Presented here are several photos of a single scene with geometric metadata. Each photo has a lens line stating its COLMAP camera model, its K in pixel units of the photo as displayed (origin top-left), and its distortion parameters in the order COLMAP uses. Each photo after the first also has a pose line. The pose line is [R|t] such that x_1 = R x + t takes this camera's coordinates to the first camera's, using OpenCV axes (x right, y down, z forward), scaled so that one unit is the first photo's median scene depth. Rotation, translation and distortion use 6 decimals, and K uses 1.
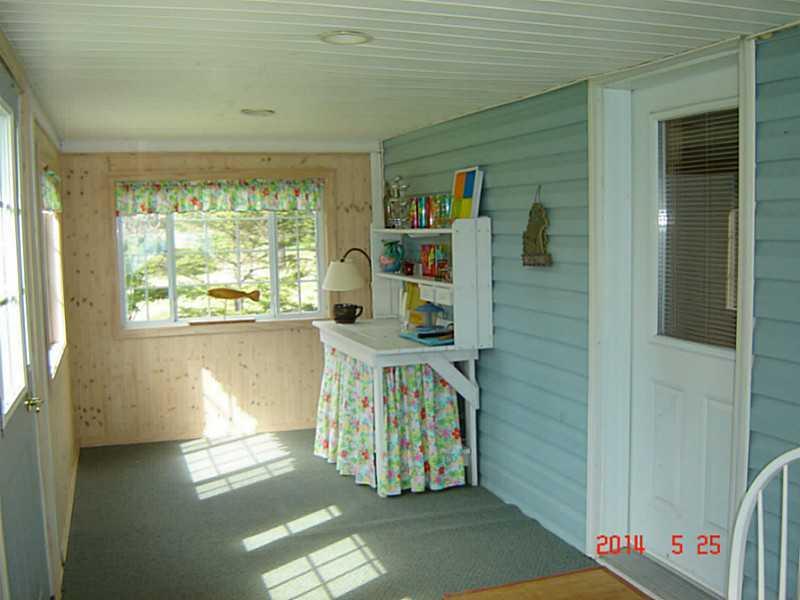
lens RADIAL K [[890.9, 0, 399.6], [0, 890.9, 290.5], [0, 0, 1]] dist [-0.127472, -0.015903]
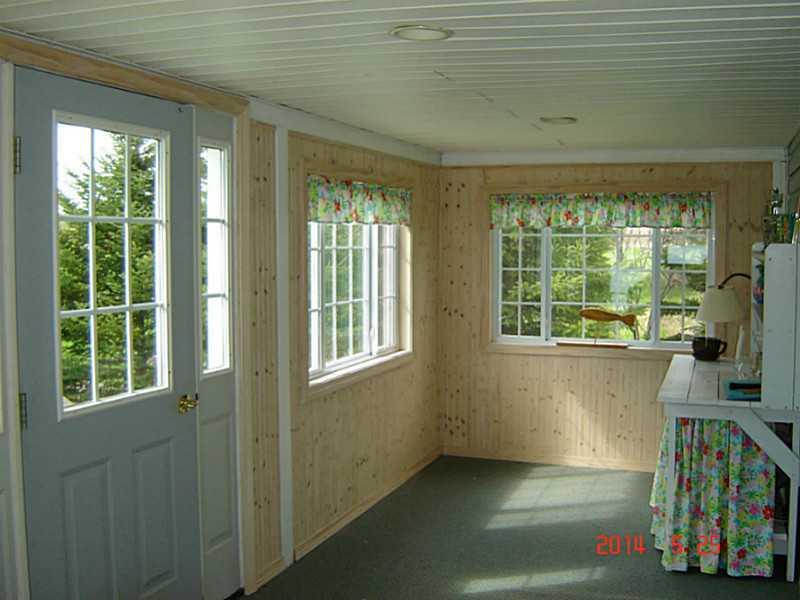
lens RADIAL K [[890.9, 0, 399.6], [0, 890.9, 290.5], [0, 0, 1]] dist [-0.127472, -0.015903]
pose [[0.780190, 0.059408, -0.622715, 0.230738], [-0.065872, 0.997748, 0.012658, -0.021554], [0.622065, 0.031144, 0.782346, 0.151524]]
